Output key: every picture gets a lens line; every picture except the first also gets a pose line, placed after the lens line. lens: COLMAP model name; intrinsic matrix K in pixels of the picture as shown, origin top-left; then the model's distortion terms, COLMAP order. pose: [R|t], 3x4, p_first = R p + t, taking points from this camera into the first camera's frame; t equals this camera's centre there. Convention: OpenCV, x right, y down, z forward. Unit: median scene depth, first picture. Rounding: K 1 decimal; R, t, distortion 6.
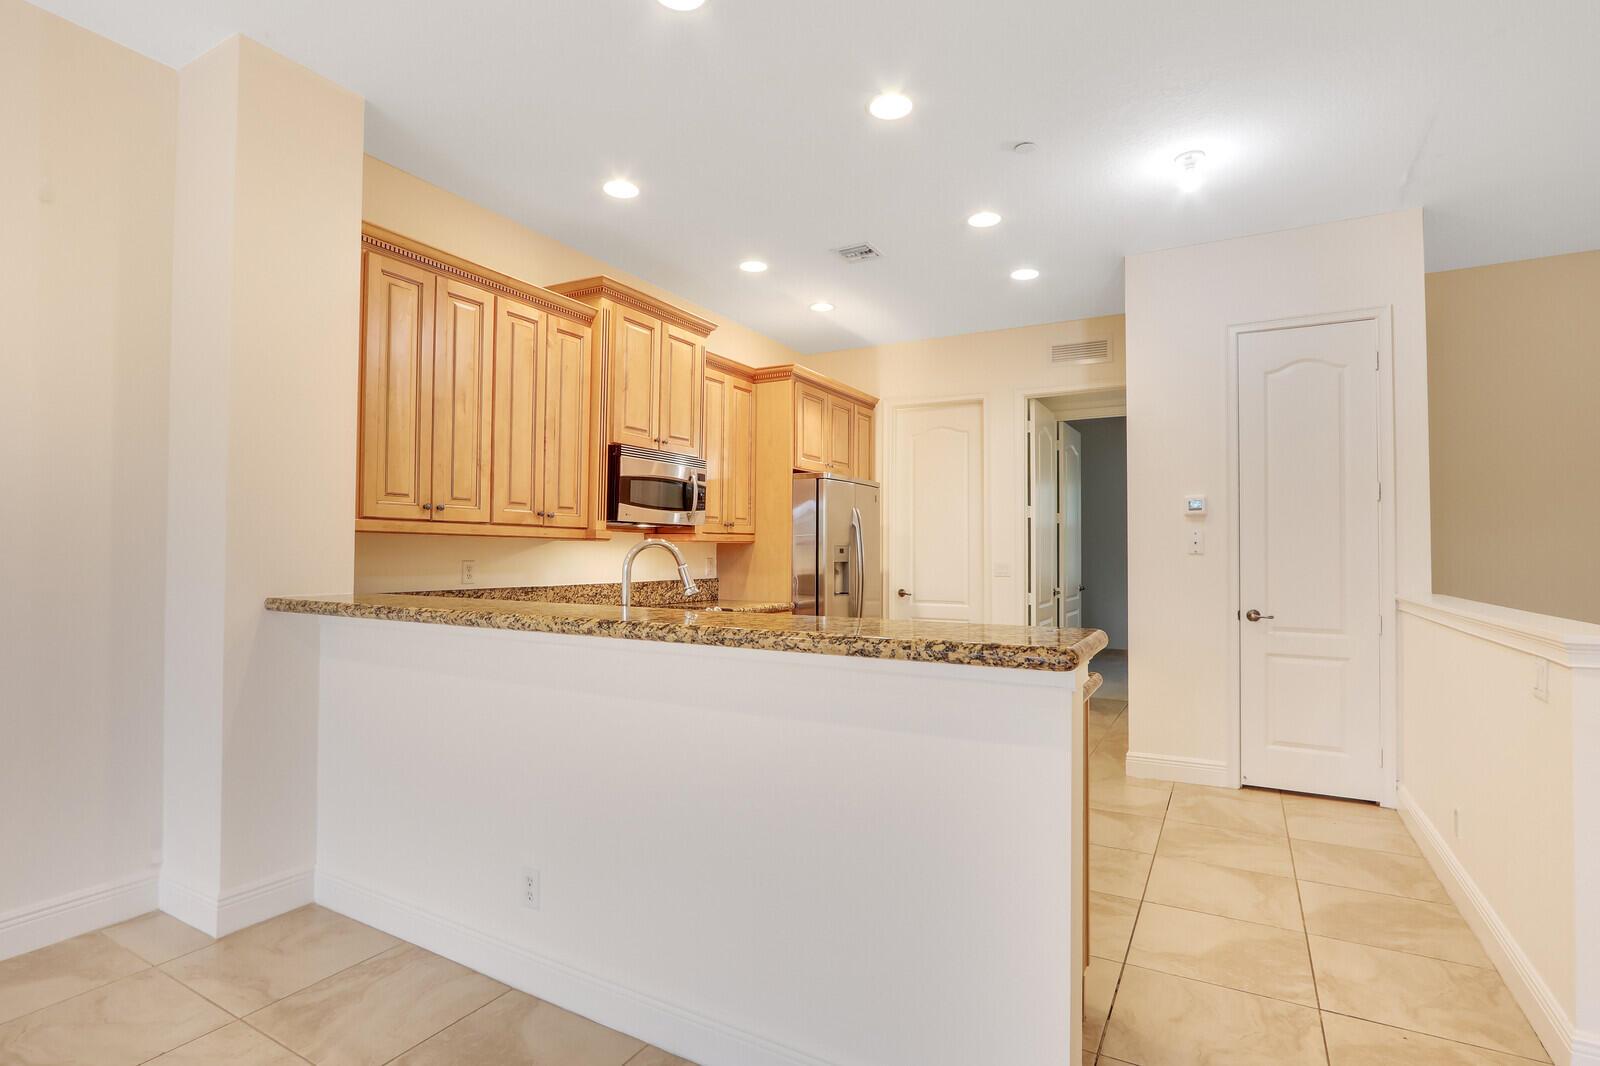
lens RADIAL K [[766.3, 0, 800.9], [0, 766.3, 531.1], [0, 0, 1]] dist [-0.014220, 0.000482]
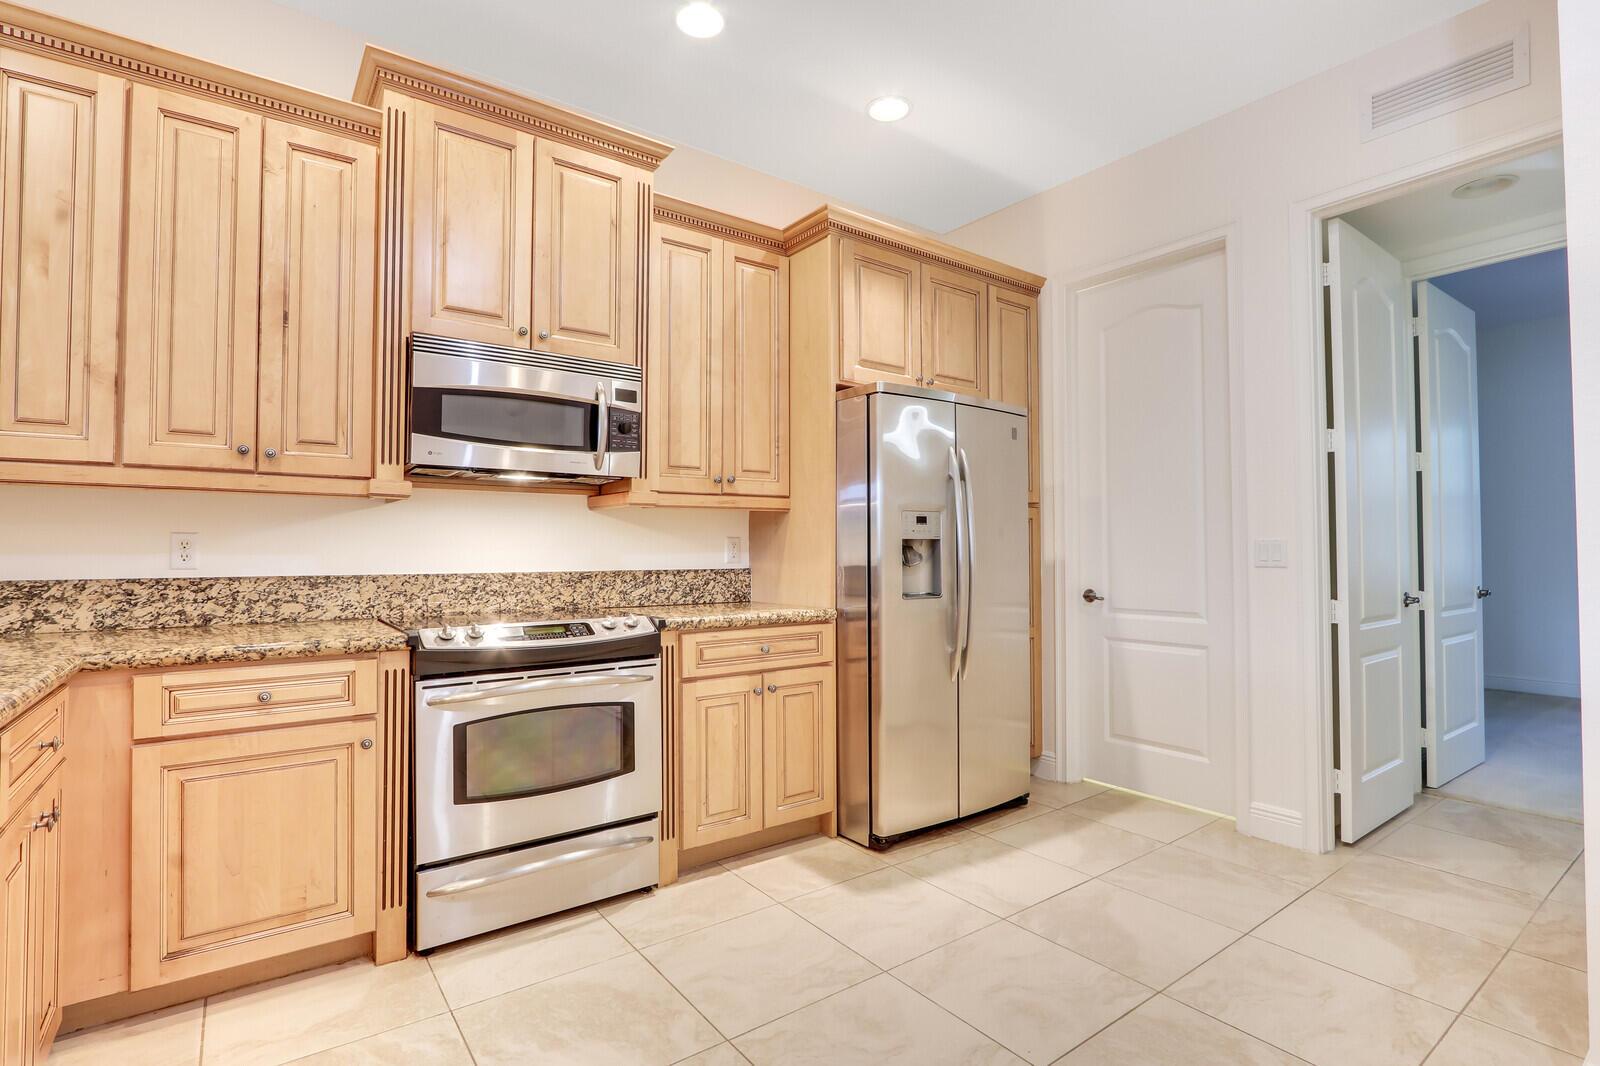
lens RADIAL K [[766.3, 0, 800.9], [0, 766.3, 531.1], [0, 0, 1]] dist [-0.014220, 0.000482]
pose [[0.914742, -0.017671, -0.403652, 0.207557], [0.017841, 0.999835, -0.003341, 0.035171], [0.403645, -0.004145, 0.914906, 0.454465]]
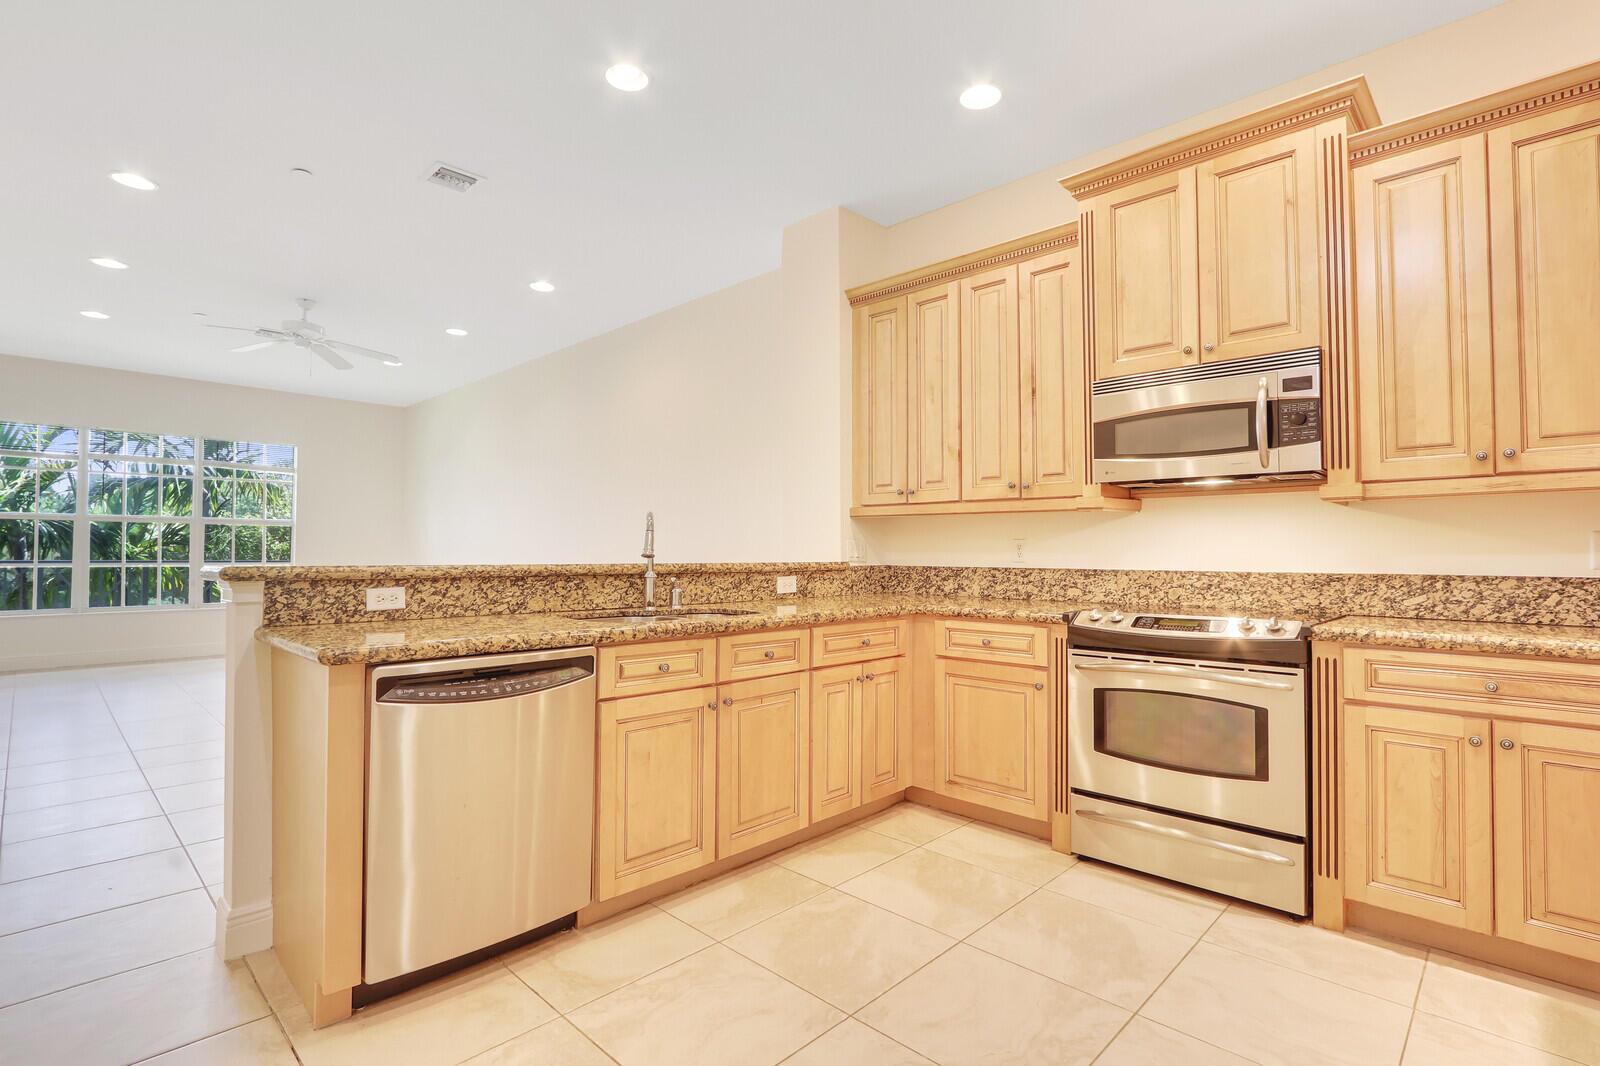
lens RADIAL K [[766.3, 0, 800.9], [0, 766.3, 531.1], [0, 0, 1]] dist [-0.014220, 0.000482]
pose [[-0.244678, -0.032685, -0.969053, 0.433890], [0.022882, 0.998959, -0.039471, 0.044205], [0.969334, -0.031832, -0.243676, 0.698622]]
